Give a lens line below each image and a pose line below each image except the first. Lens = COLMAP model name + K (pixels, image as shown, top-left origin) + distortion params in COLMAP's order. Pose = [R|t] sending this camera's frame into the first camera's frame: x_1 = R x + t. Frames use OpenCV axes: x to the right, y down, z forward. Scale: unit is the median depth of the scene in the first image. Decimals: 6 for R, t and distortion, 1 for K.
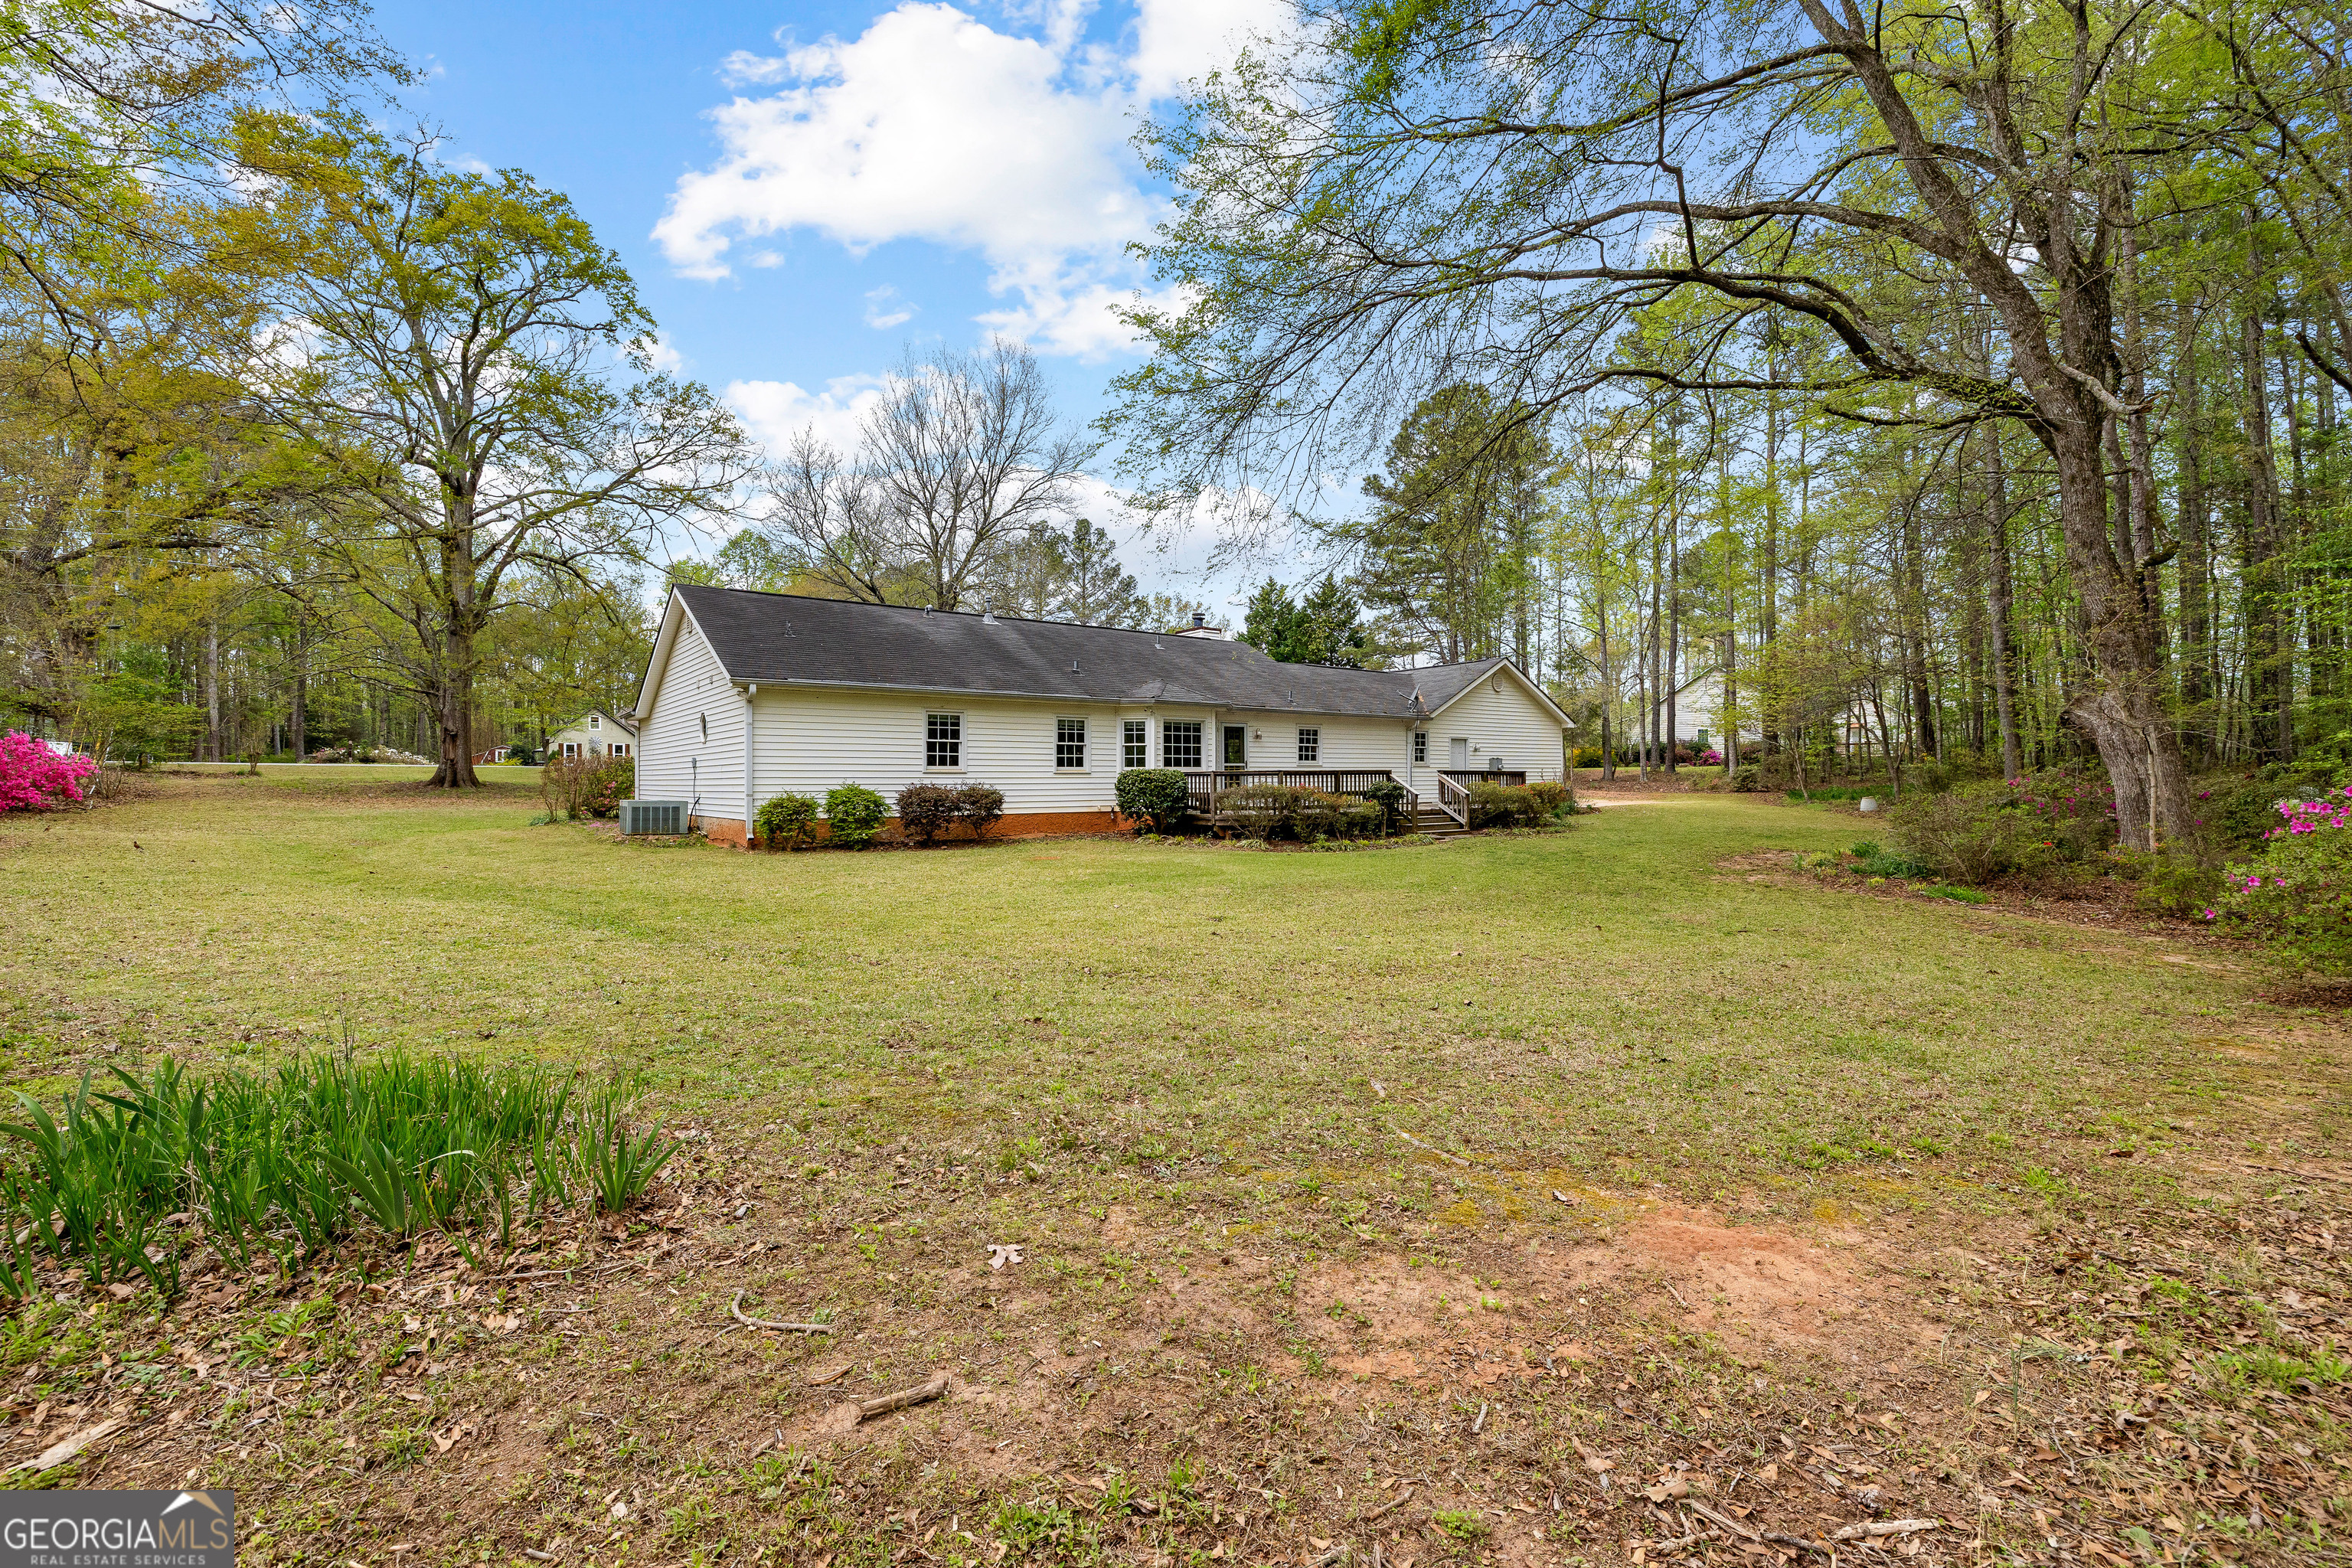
lens RADIAL K [[986.1, 0, 1184.1], [0, 986.1, 789.0], [0, 0, 1]] dist [0.001632, -0.000331]
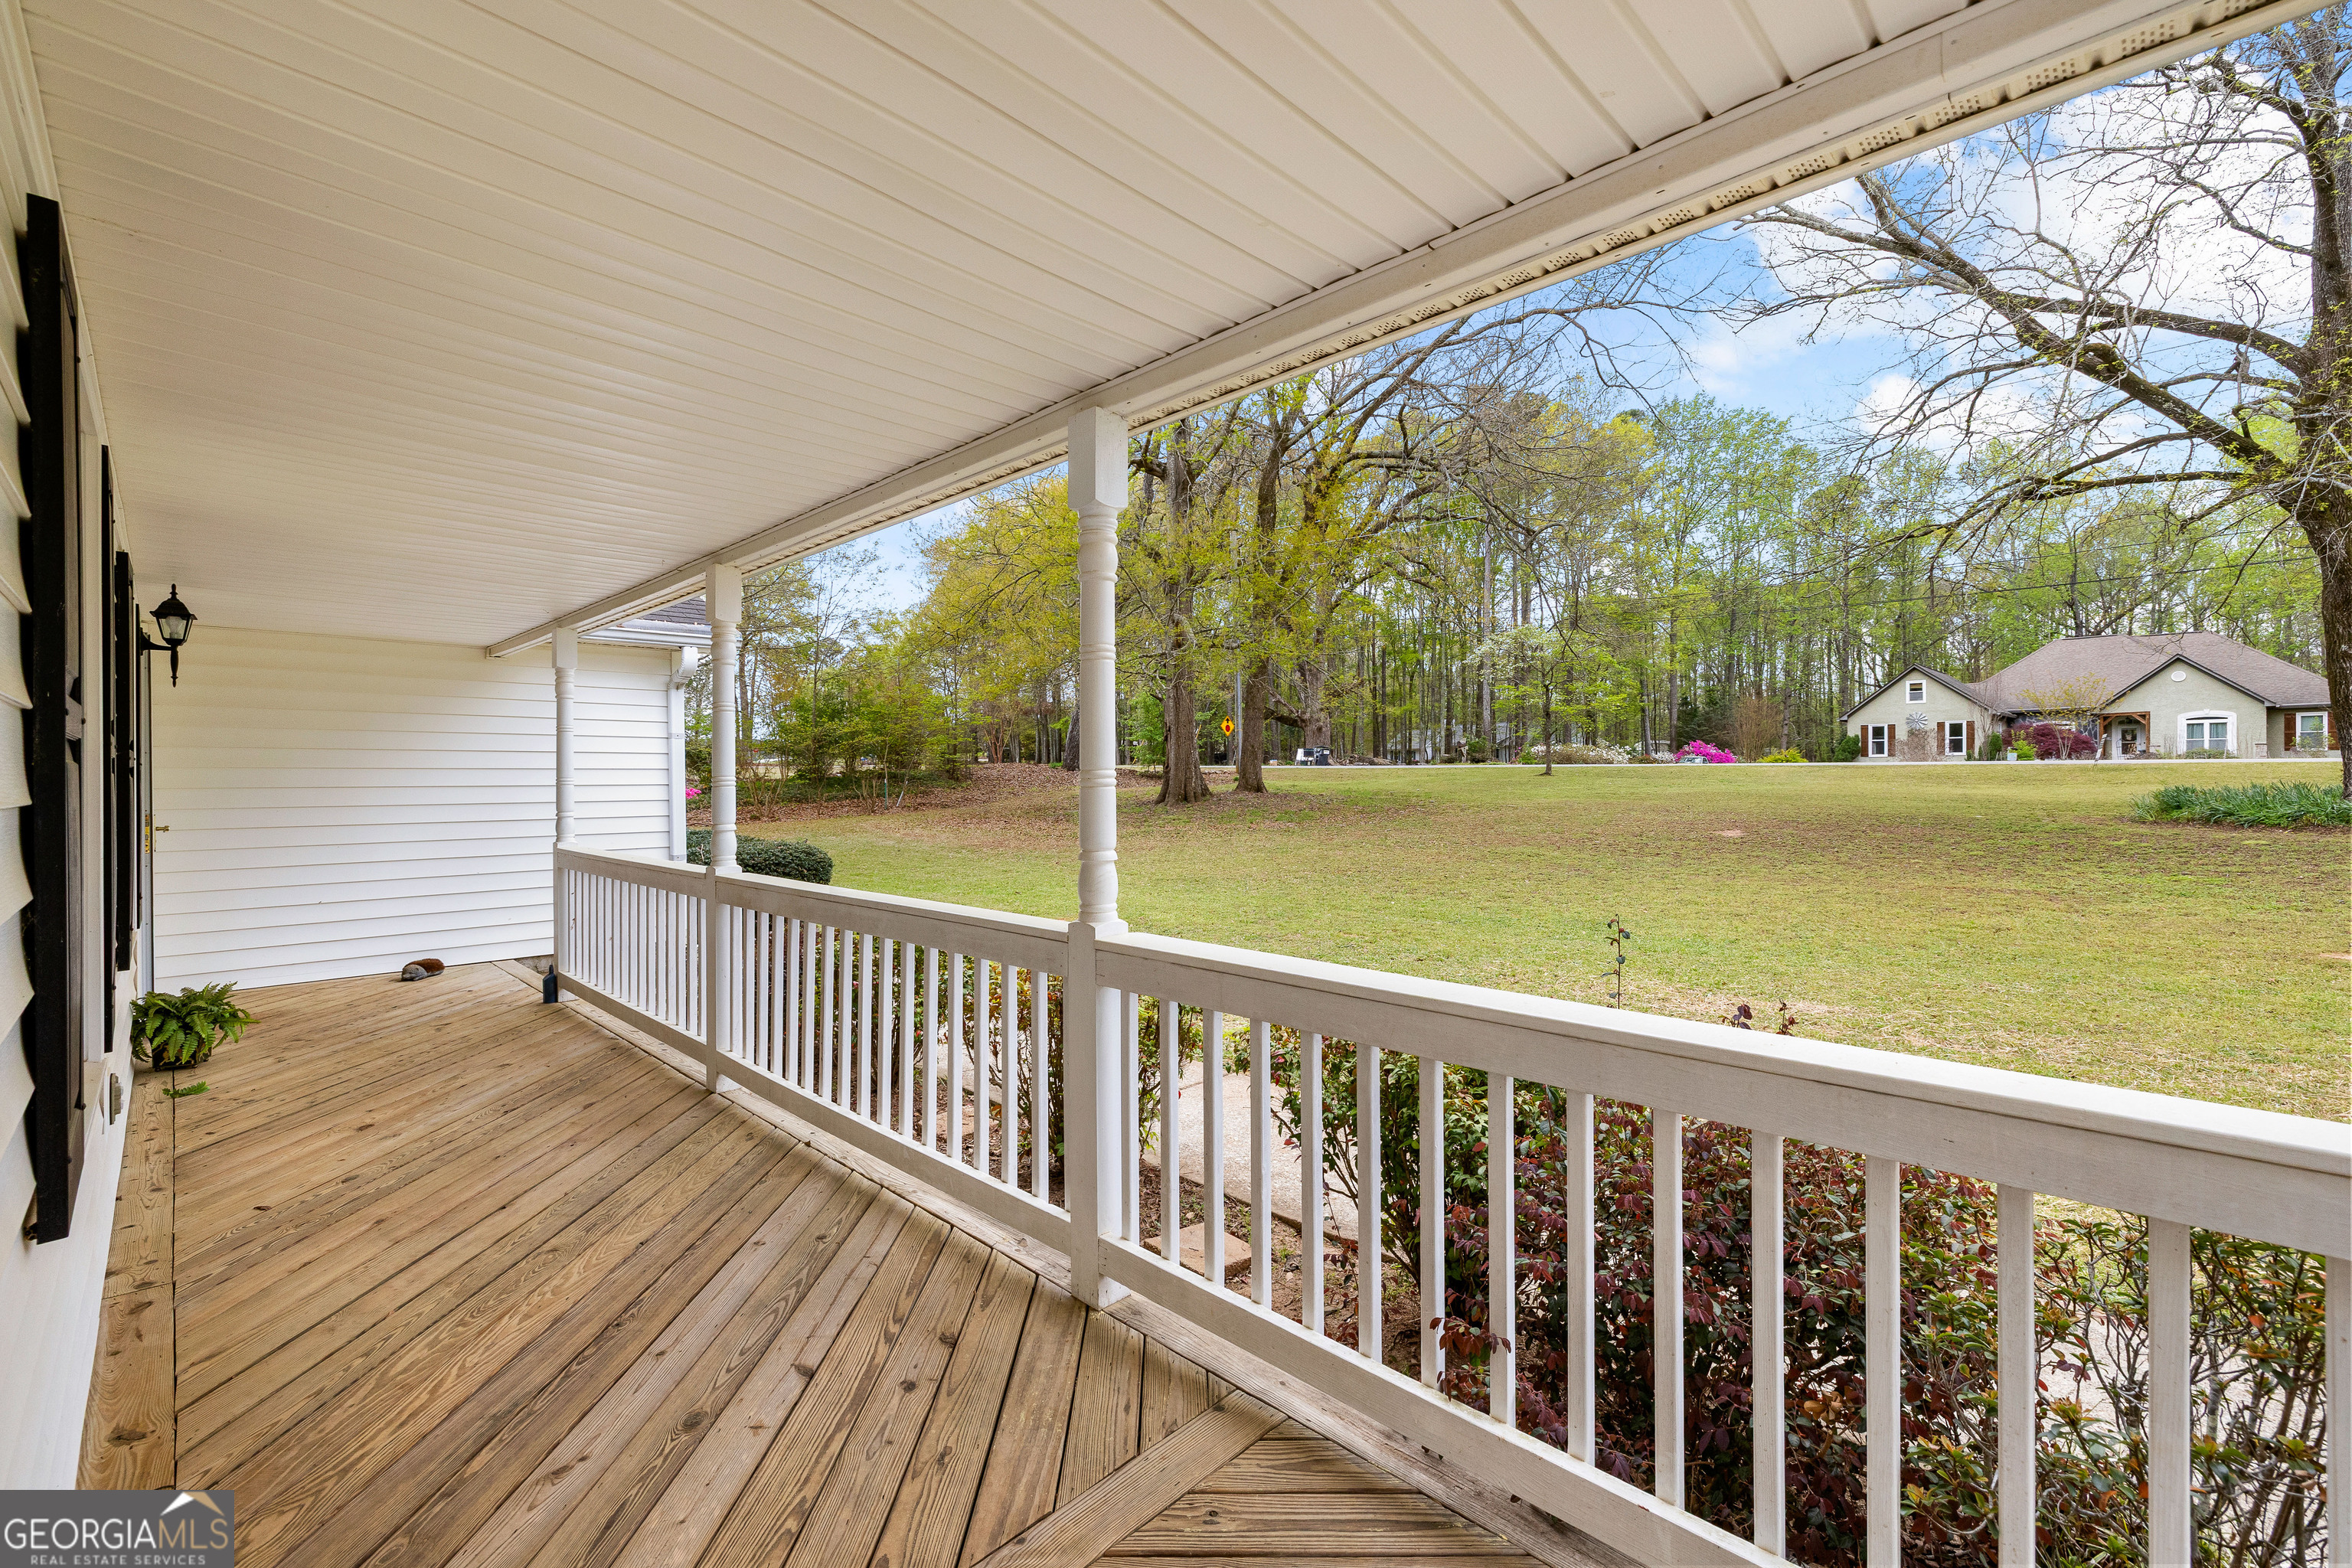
lens RADIAL K [[986.1, 0, 1174.3], [0, 986.1, 781.7], [0, 0, 1]] dist [0.001632, -0.000331]
pose [[0.139973, 0.006921, -0.990131, -0.047090], [0.003970, 0.999964, 0.007551, -0.048782], [0.990147, -0.004988, 0.139940, 1.440313]]
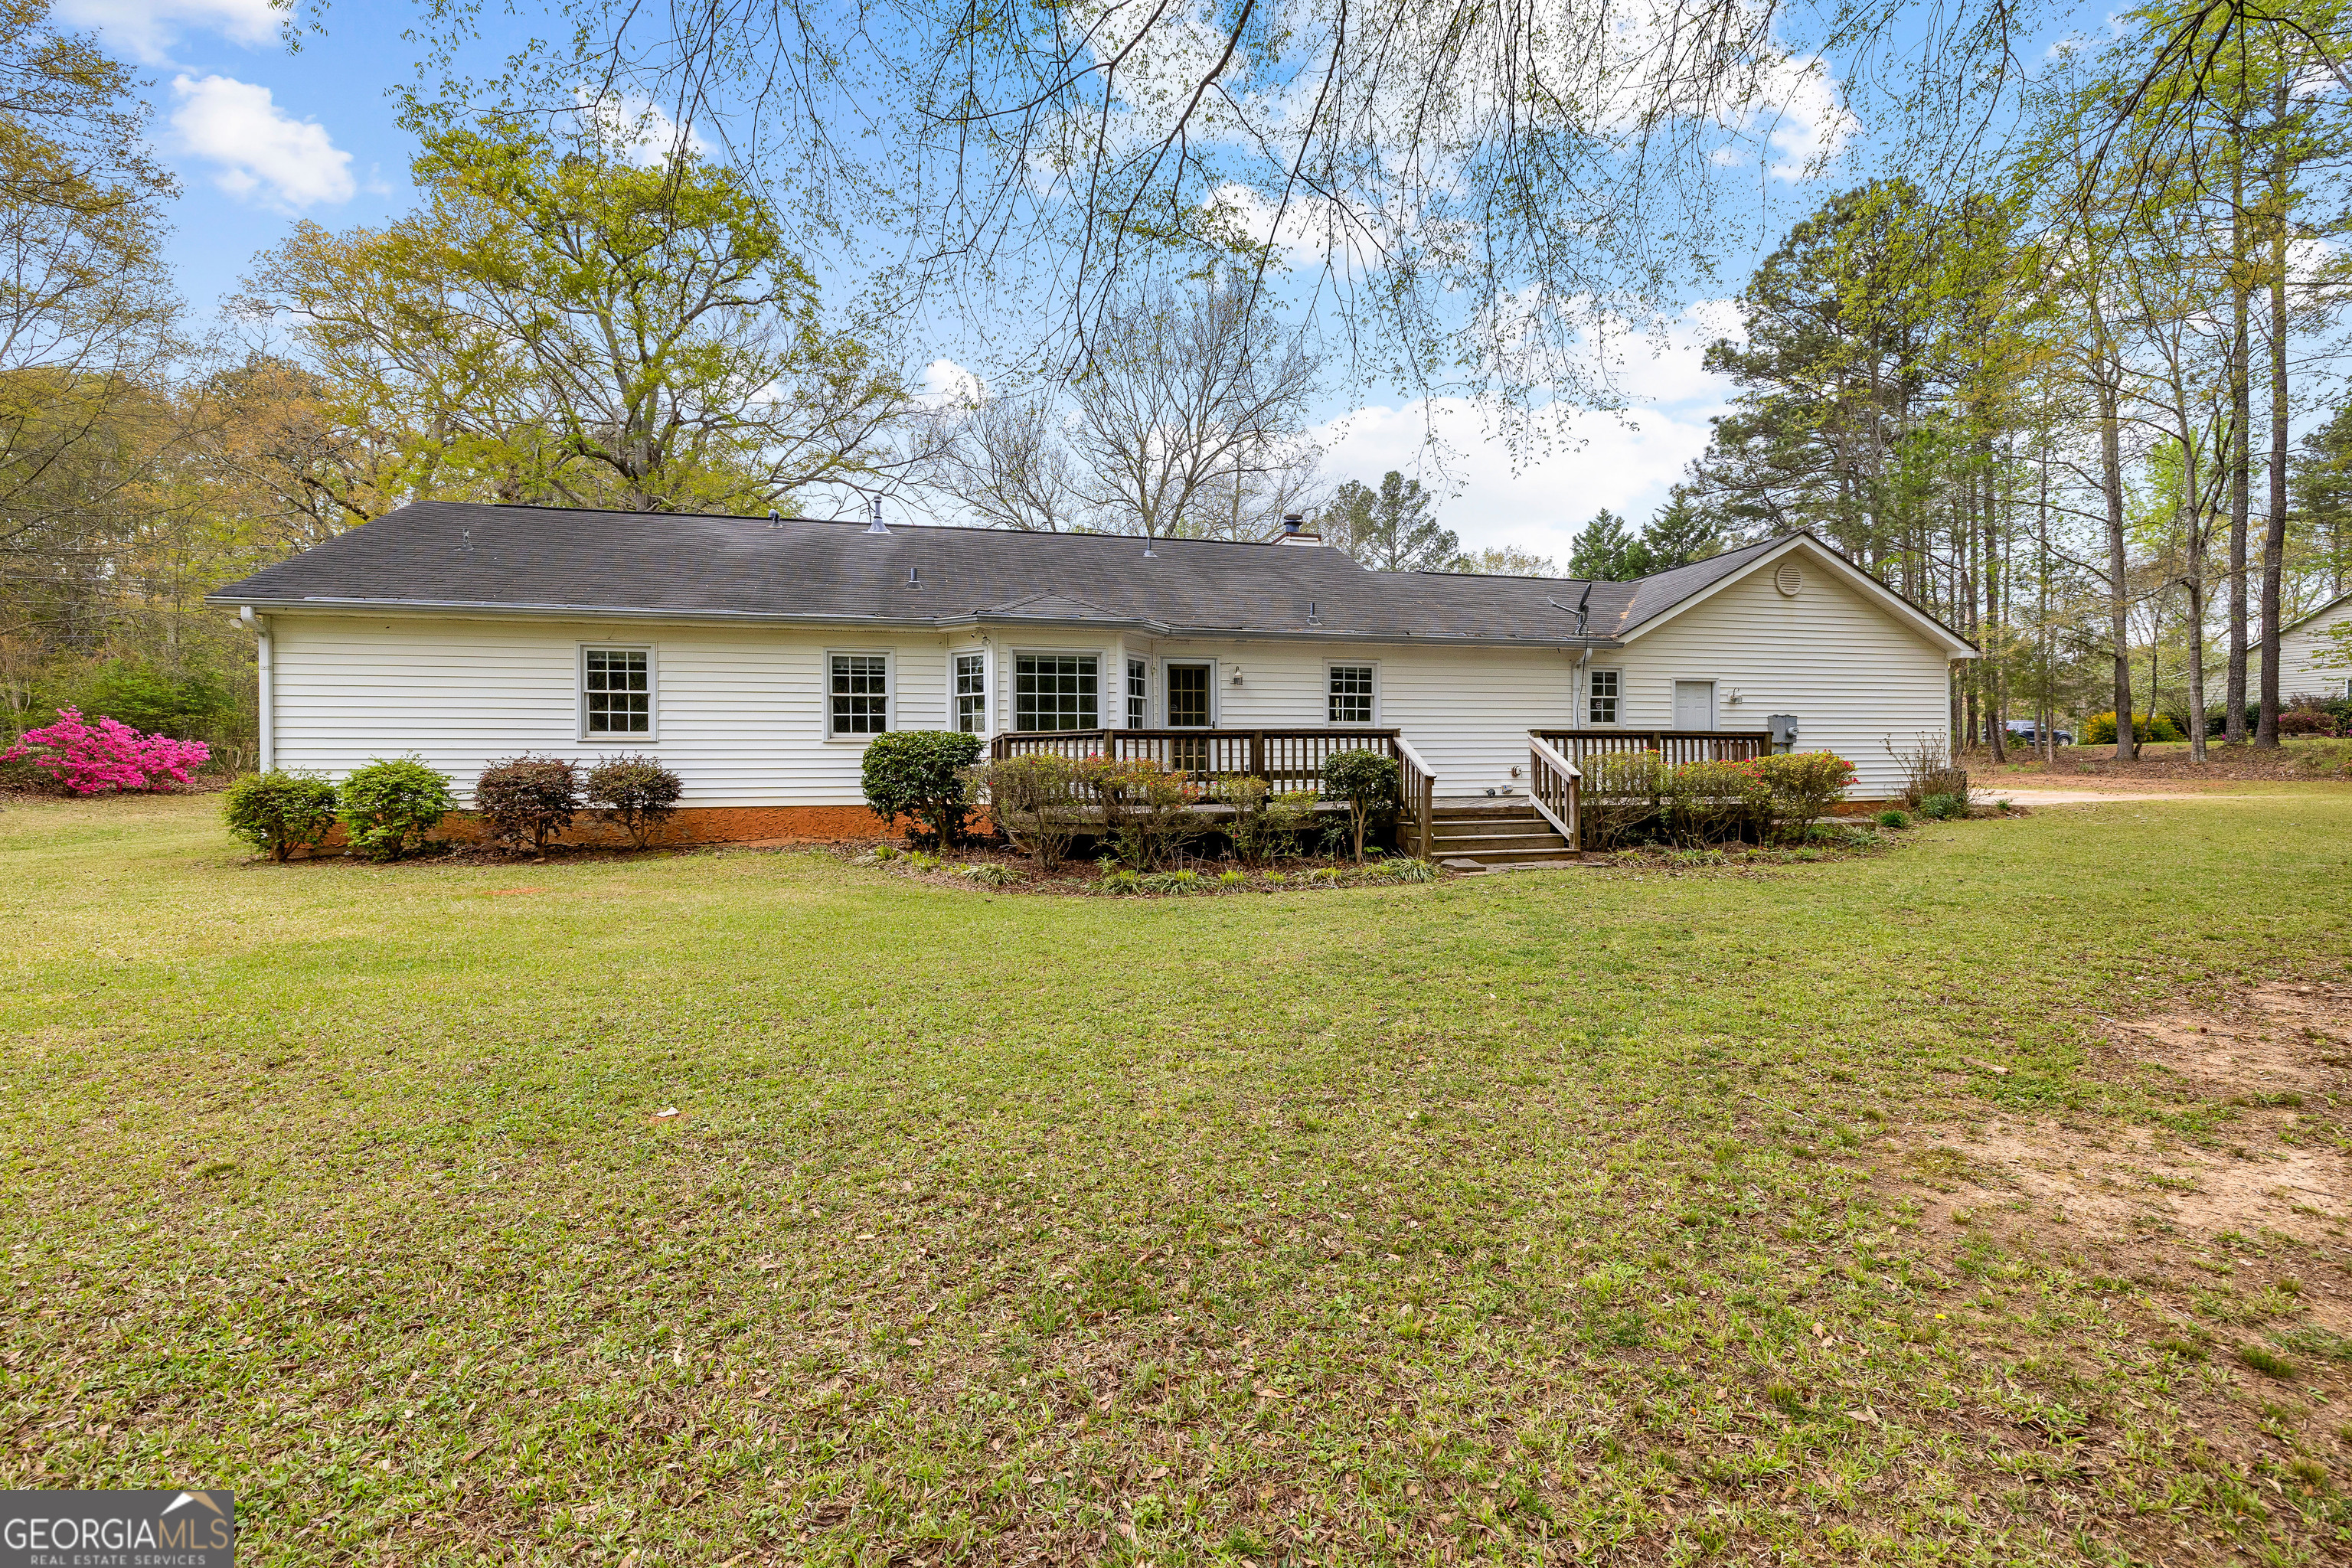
lens RADIAL K [[986.1, 0, 1177.2], [0, 986.1, 787.1], [0, 0, 1]] dist [0.001632, -0.000331]
pose [[0.919946, 0.004109, -0.392024, 0.278613], [-0.000755, 0.999962, 0.008710, 0.005802], [0.392045, -0.007717, 0.919914, 0.446903]]
